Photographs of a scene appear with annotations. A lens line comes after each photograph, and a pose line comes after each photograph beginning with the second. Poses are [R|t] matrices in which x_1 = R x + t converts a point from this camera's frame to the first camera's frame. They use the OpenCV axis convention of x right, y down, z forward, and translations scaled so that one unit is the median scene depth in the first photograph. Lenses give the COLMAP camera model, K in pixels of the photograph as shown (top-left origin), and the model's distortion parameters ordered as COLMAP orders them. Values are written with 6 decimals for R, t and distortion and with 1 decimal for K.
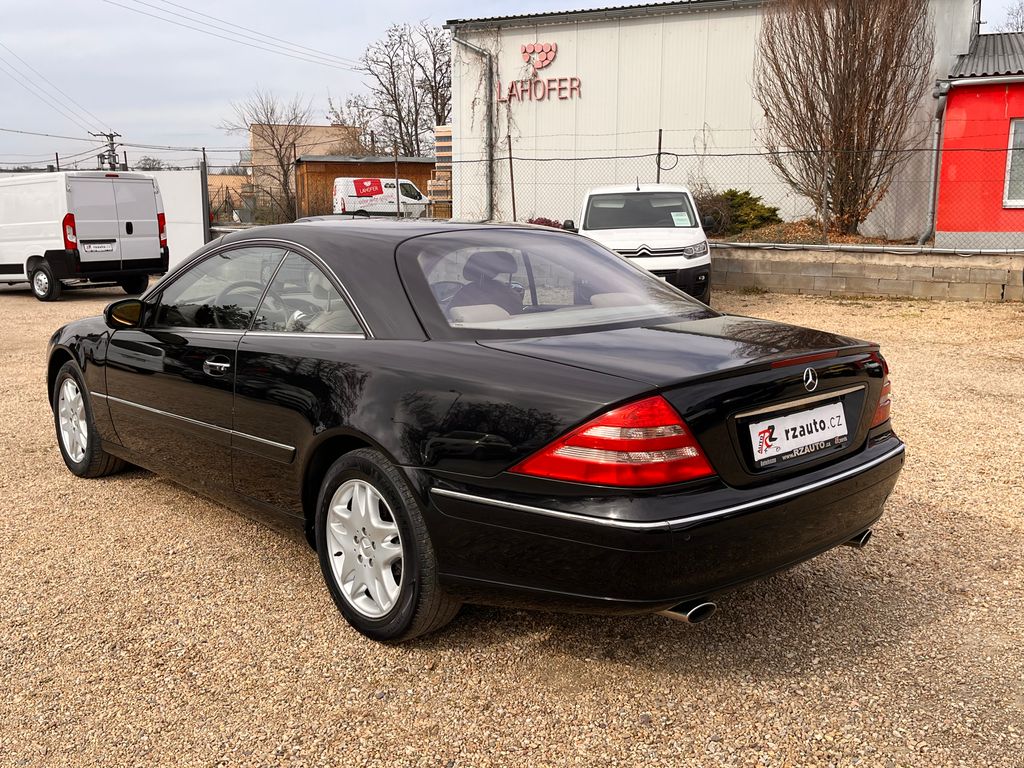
lens RADIAL K [[960.4, 0, 495.4], [0, 960.4, 380.2], [0, 0, 1]] dist [0.045606, 0.000000]
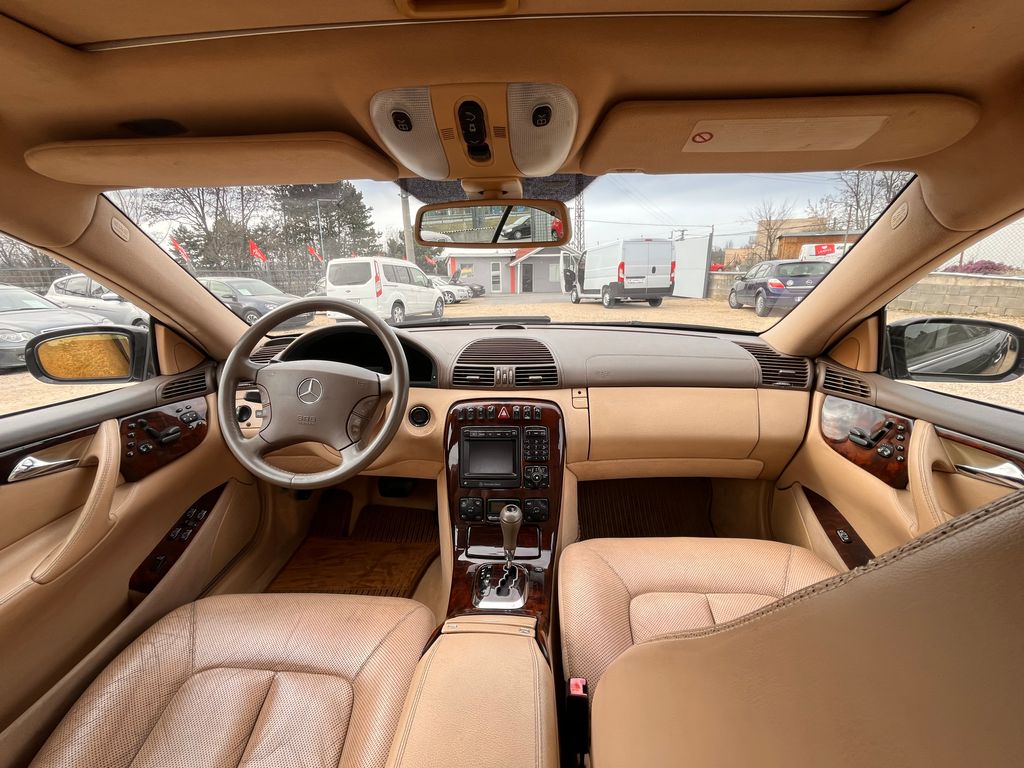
lens RADIAL K [[412.7, 0, 509.1], [0, 412.7, 386.9], [0, 0, 1]] dist [-0.001634, -0.000755]
pose [[0.723516, 0.177601, -0.667070, -0.020735], [-0.106021, 0.983461, 0.146844, -0.027534], [0.682117, -0.035520, 0.730379, 0.253650]]
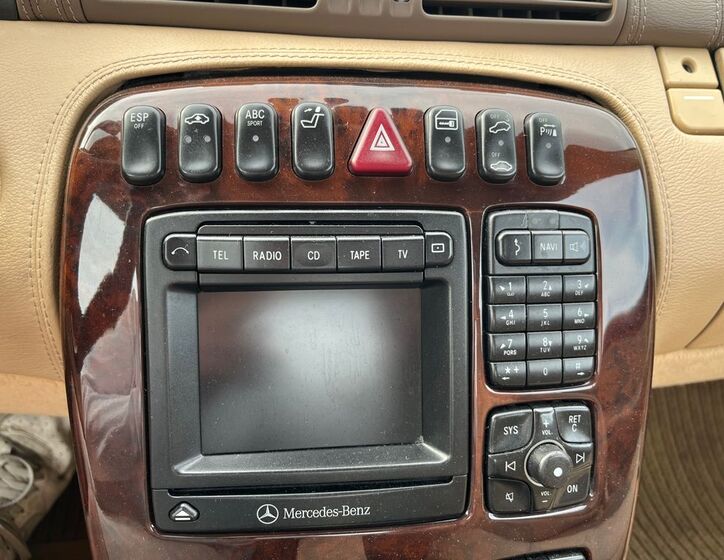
lens RADIAL K [[573.5, 0, 363.0], [0, 573.5, 284.4], [0, 0, 1]] dist [0.011098, -0.015202]
pose [[0.824841, 0.284520, -0.488555, -0.049712], [-0.142115, 0.940738, 0.307922, -0.016894], [0.547212, -0.184556, 0.816394, 0.280668]]
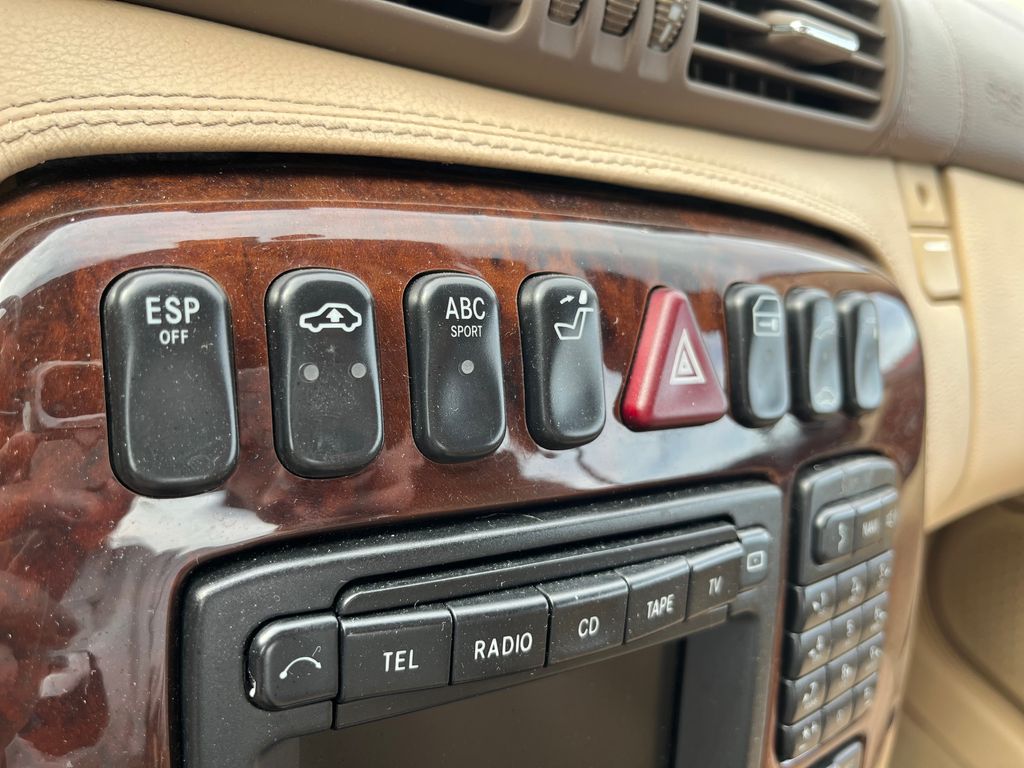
lens RADIAL K [[800.7, 0, 503.9], [0, 800.7, 385.2], [0, 0, 1]] dist [-0.000388, 0.000350]
pose [[0.946169, 0.322314, -0.029634, -0.059038], [-0.299513, 0.906574, 0.297348, -0.017949], [0.122705, -0.272466, 0.954309, 0.283453]]
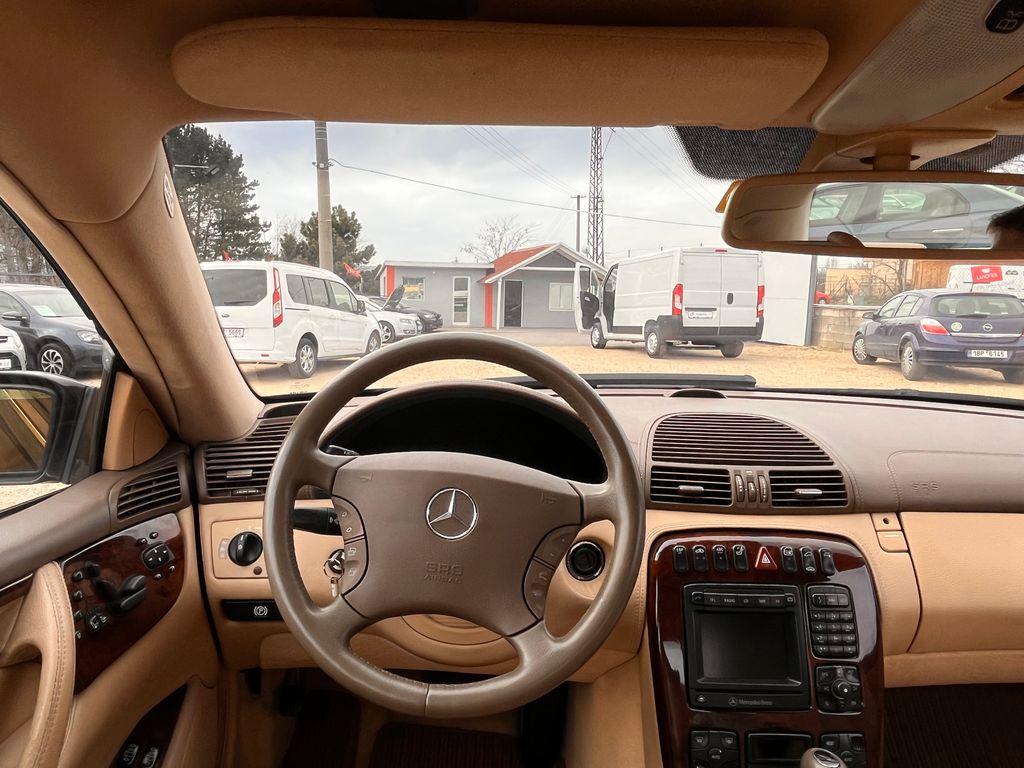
lens RADIAL K [[699.5, 0, 500.2], [0, 699.5, 389.7], [0, 0, 1]] dist [0.006318, -0.011143]
pose [[0.747521, 0.107219, -0.655527, -0.040275], [-0.134911, 0.990824, 0.008216, -0.025632], [0.650393, 0.082296, 0.755127, 0.242993]]
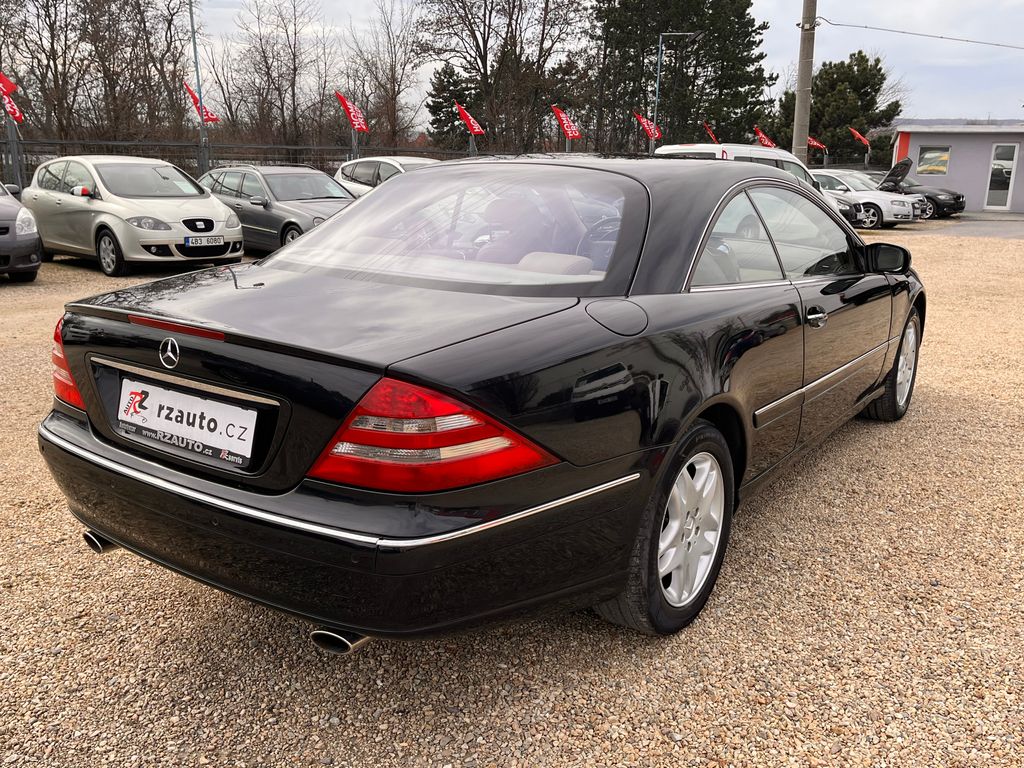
lens RADIAL K [[892.1, 0, 529.5], [0, 892.1, 382.1], [0, 0, 1]] dist [0.029212, 0.016302]
pose [[0.261408, 0.248289, -0.932748, 0.180890], [-0.184246, 0.961416, 0.204284, -0.030065], [0.947481, 0.118453, 0.297068, 0.176781]]
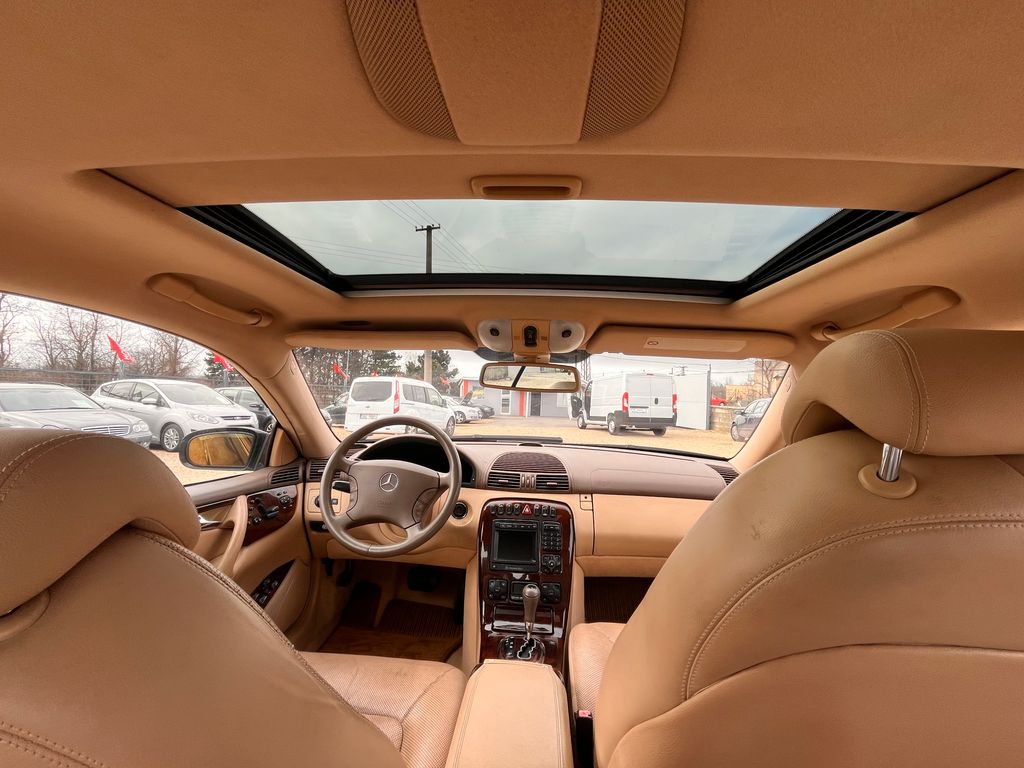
lens RADIAL K [[412.7, 0, 509.2], [0, 412.7, 388.1], [0, 0, 1]] dist [-0.001634, -0.000755]
pose [[0.708655, 0.013810, -0.705420, -0.009830], [-0.155899, 0.978161, -0.137465, -0.026184], [0.688116, 0.207390, 0.695332, 0.237586]]
